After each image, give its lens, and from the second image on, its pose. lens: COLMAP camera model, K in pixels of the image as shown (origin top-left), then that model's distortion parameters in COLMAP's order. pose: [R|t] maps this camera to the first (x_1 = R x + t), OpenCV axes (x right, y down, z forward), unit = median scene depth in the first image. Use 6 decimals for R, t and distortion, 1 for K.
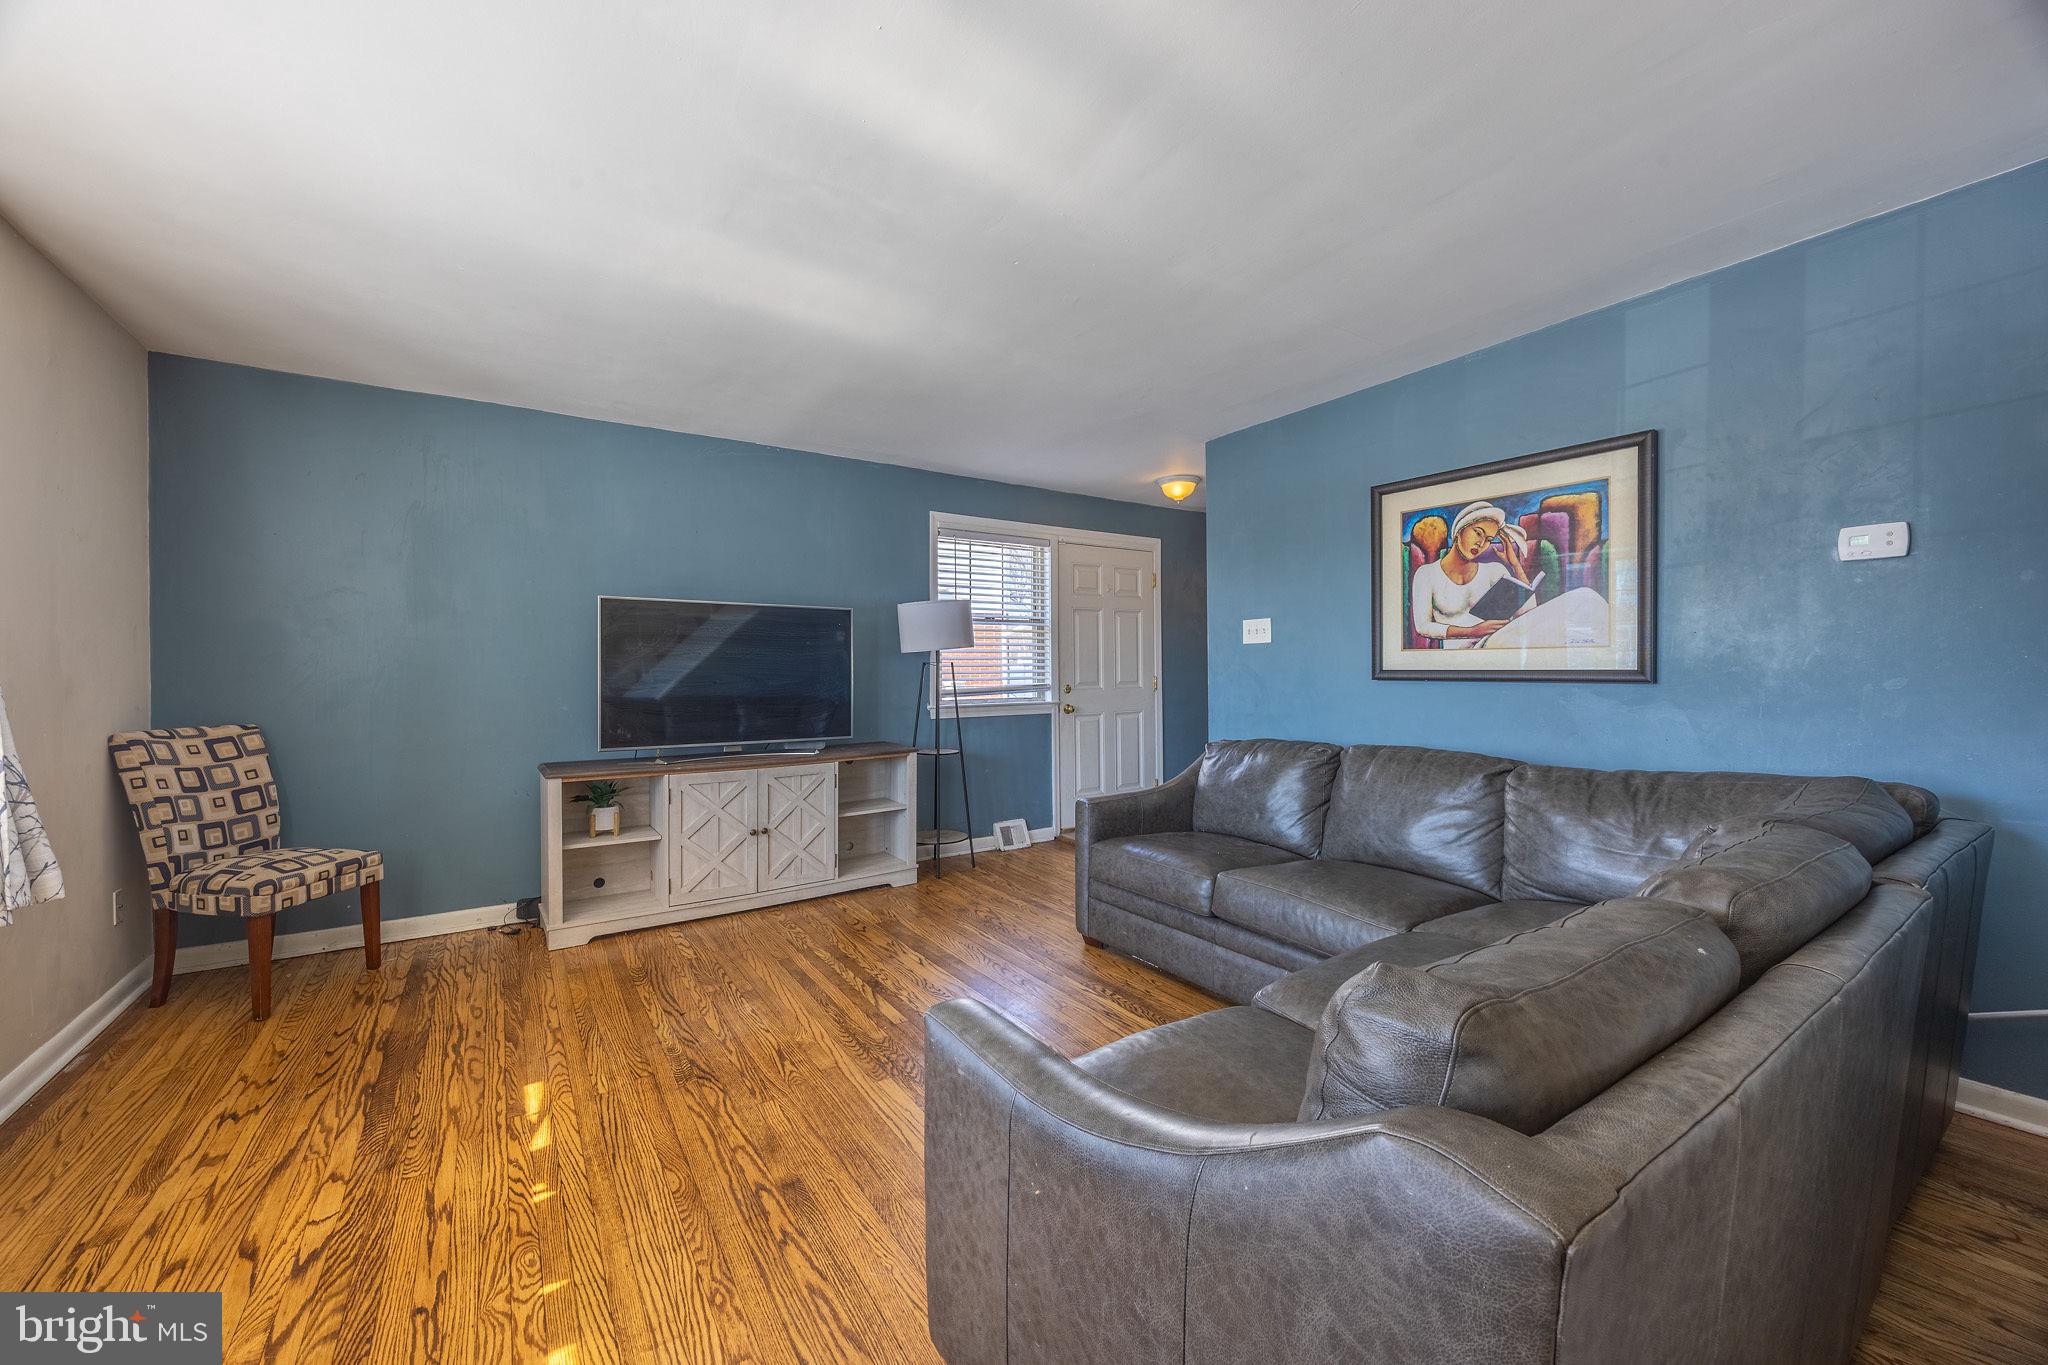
lens RADIAL K [[775.0, 0, 1017.1], [0, 775.0, 679.6], [0, 0, 1]] dist [-0.005305, 0.000772]
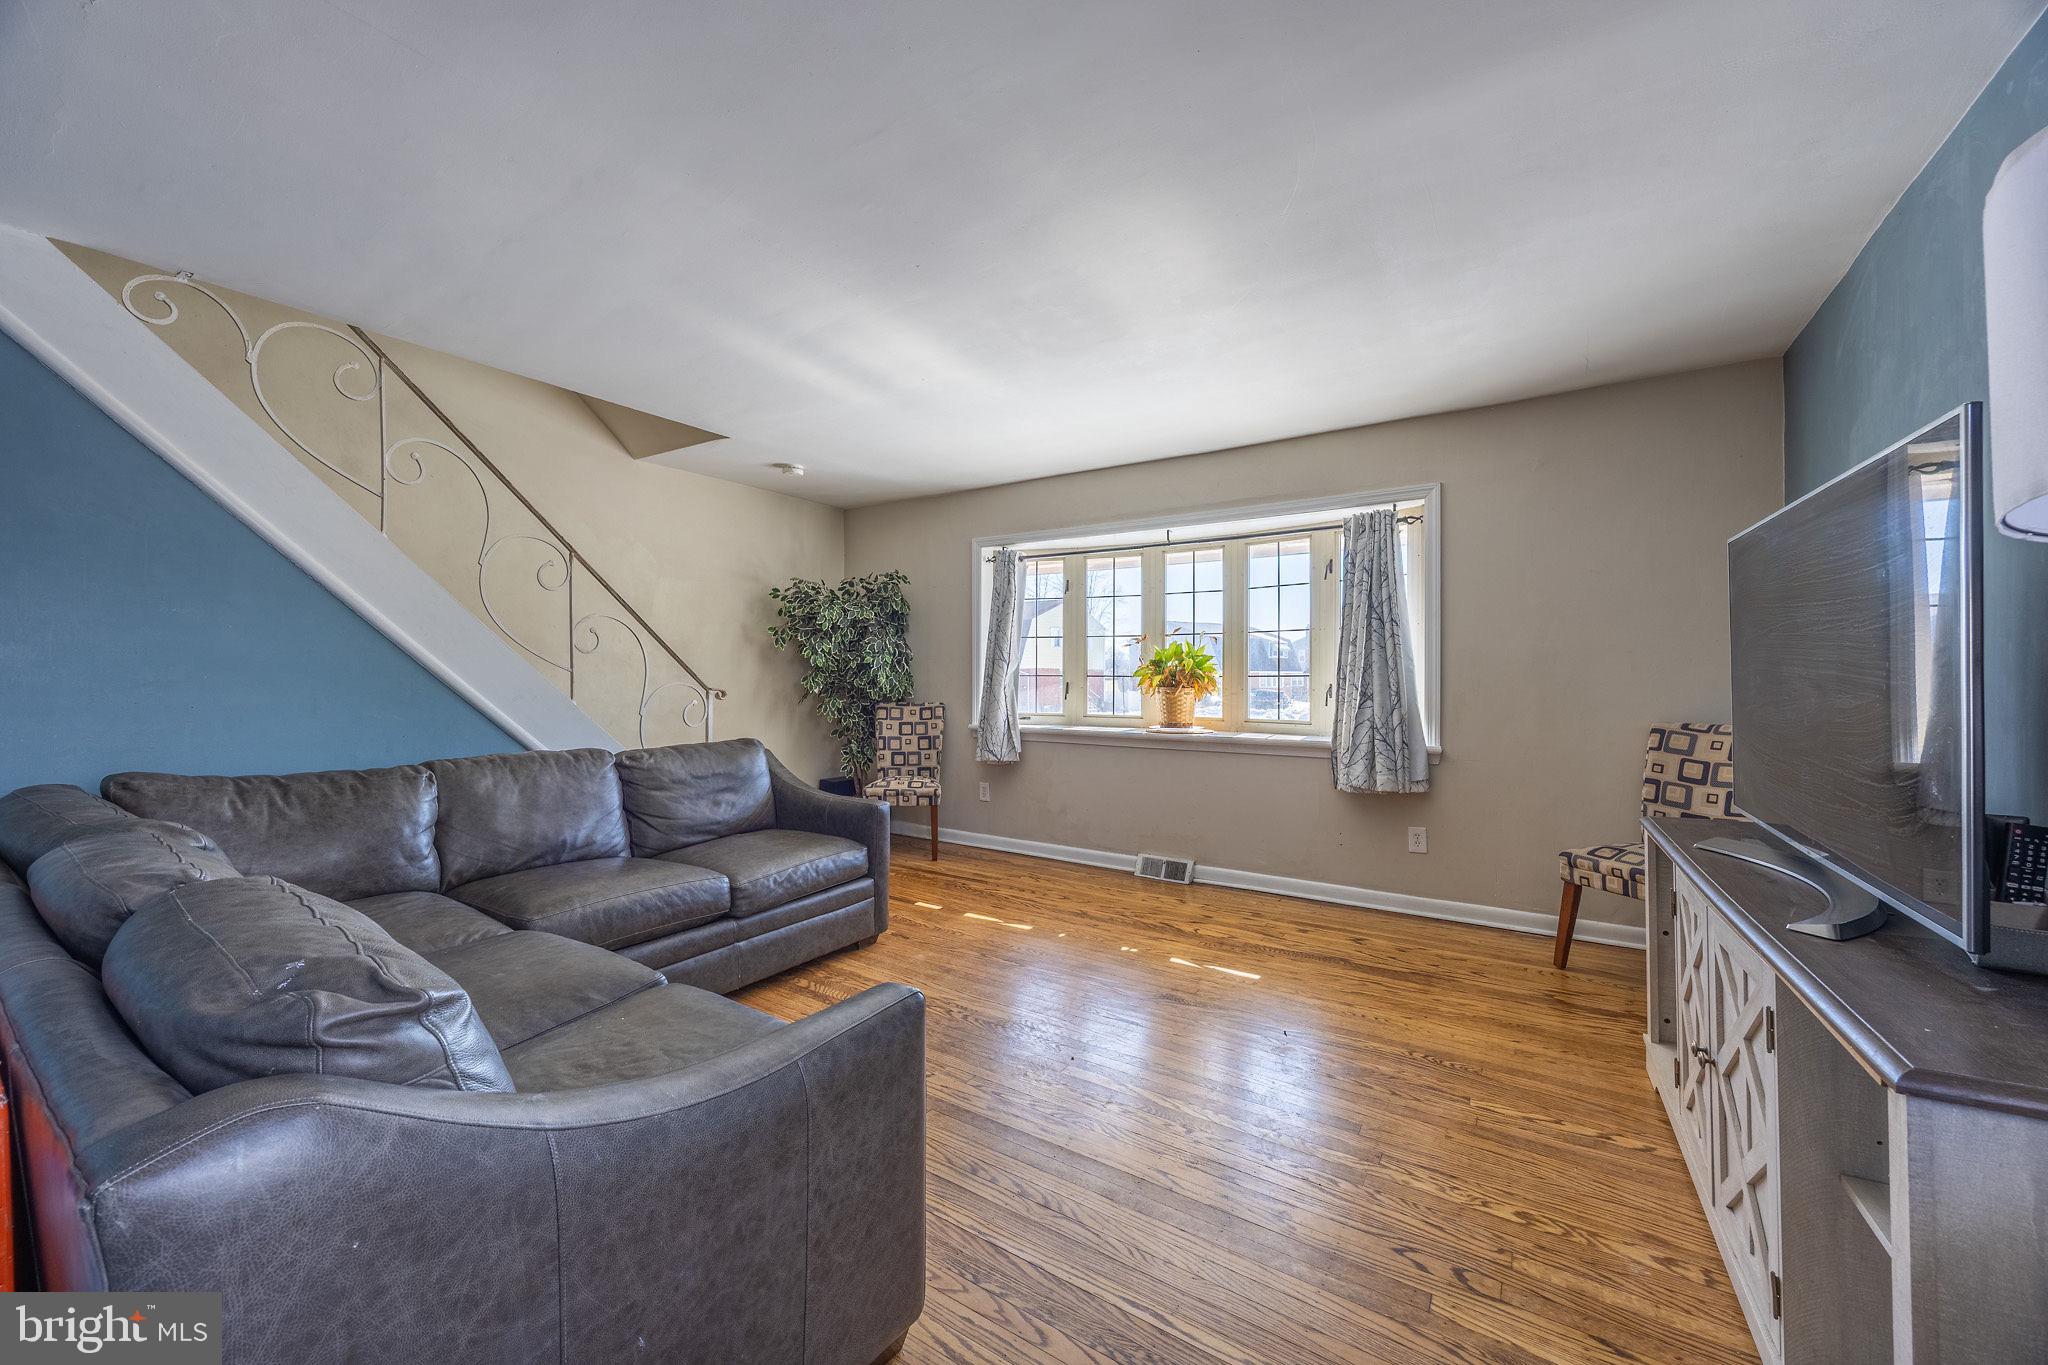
lens RADIAL K [[775.0, 0, 1017.1], [0, 775.0, 679.6], [0, 0, 1]] dist [-0.005305, 0.000772]
pose [[-0.925077, 0.004861, -0.379748, 0.216108], [-0.000751, 0.999893, 0.014629, -0.014146], [0.379778, 0.013818, -0.924974, 1.635409]]
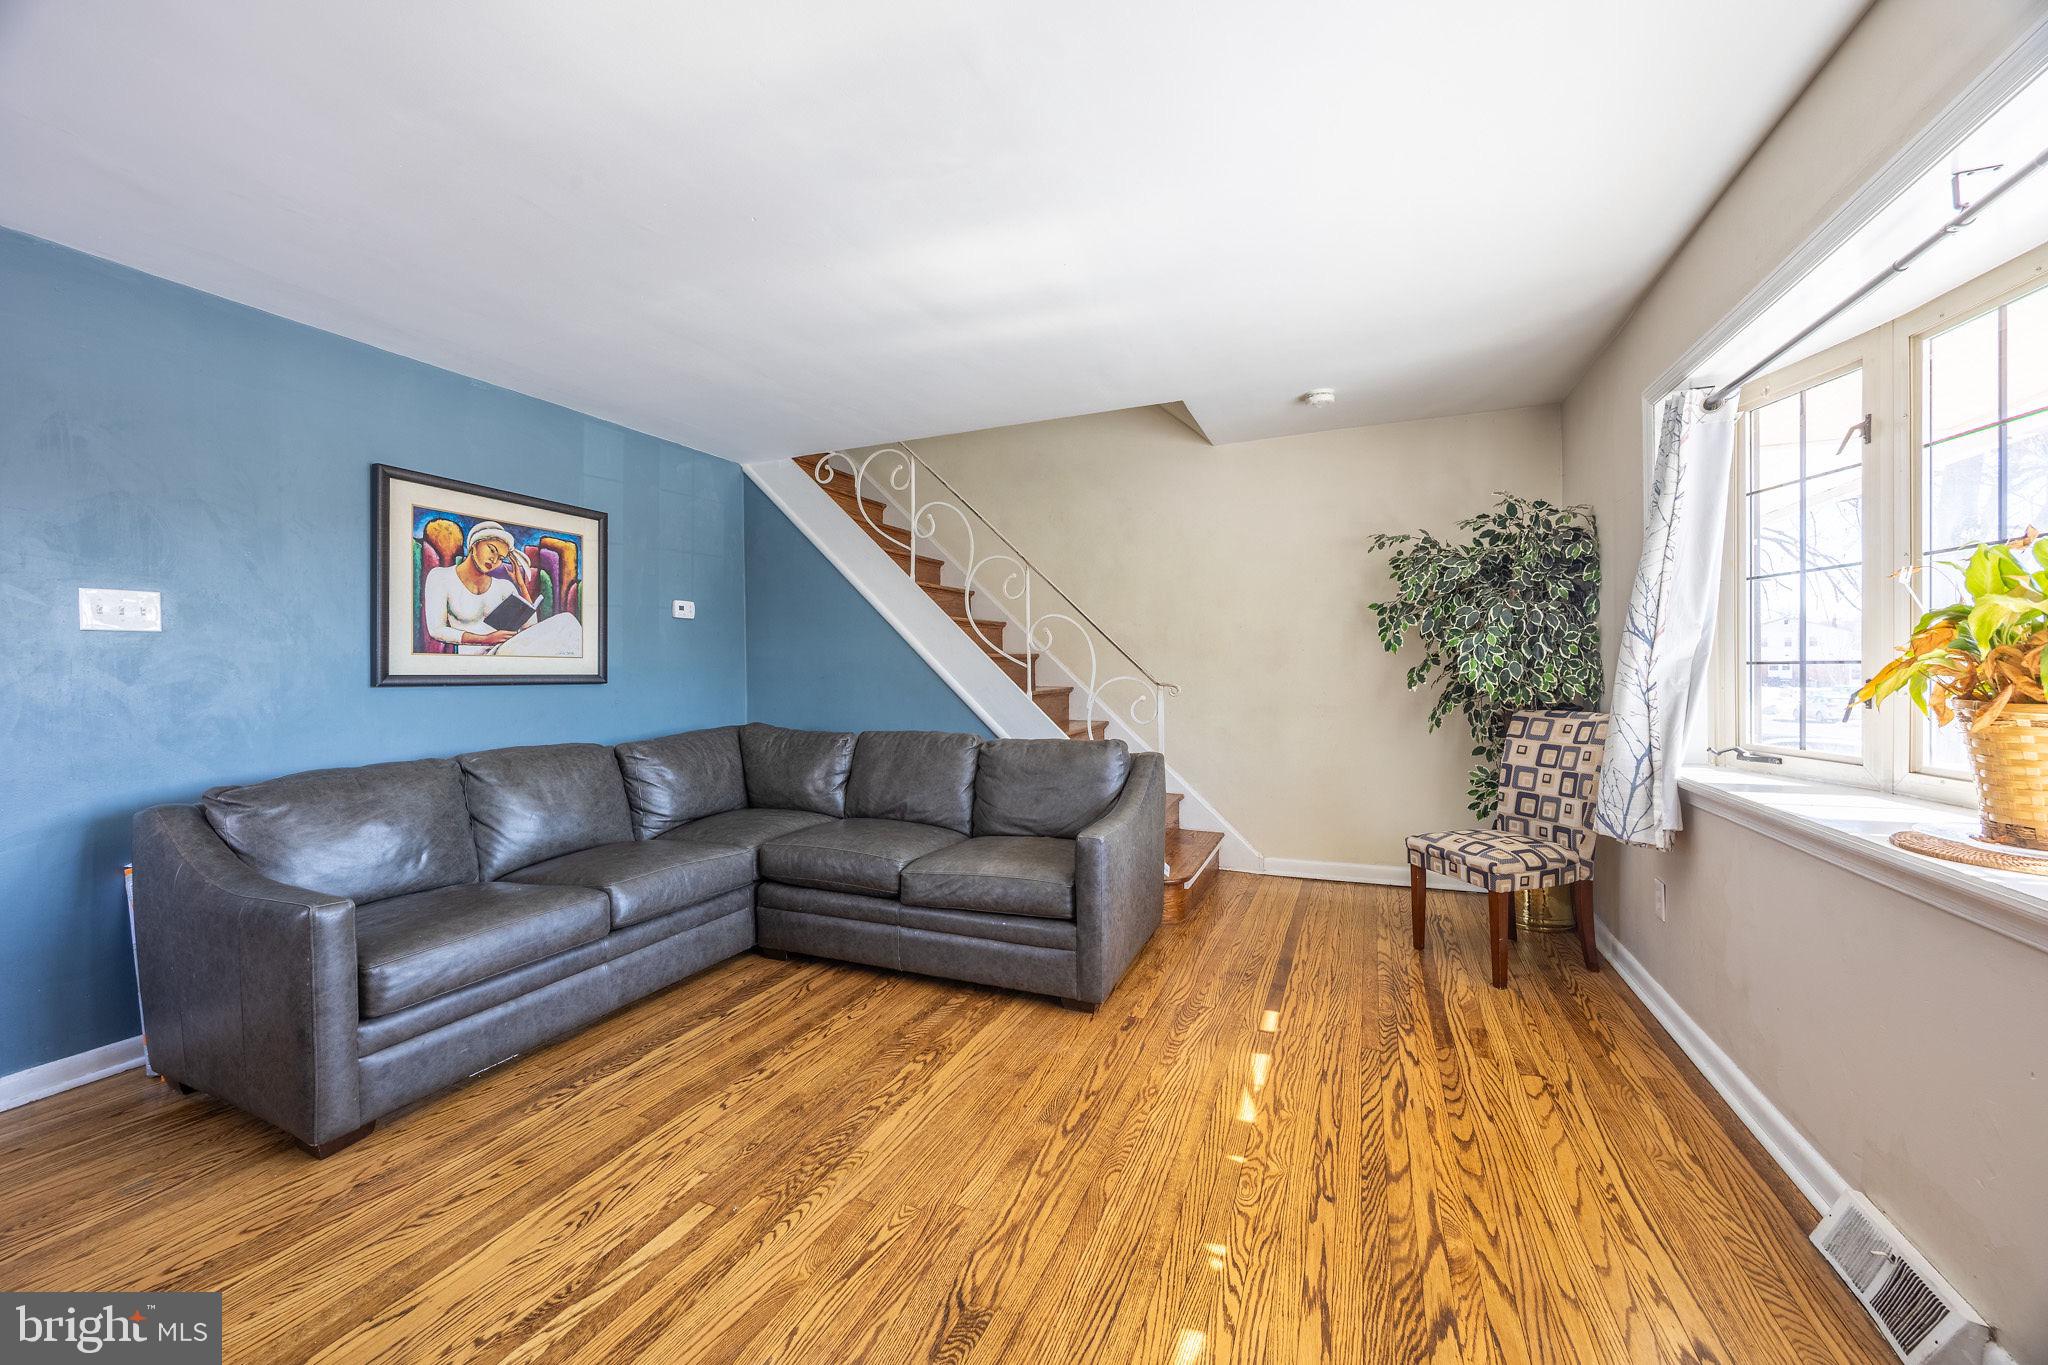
lens RADIAL K [[775.0, 0, 1017.1], [0, 775.0, 679.6], [0, 0, 1]] dist [-0.005305, 0.000772]
pose [[-0.537284, 0.001481, 0.843400, -0.766982], [0.020116, 0.999736, 0.011059, -0.003307], [-0.843161, 0.022907, -0.537172, 1.021643]]
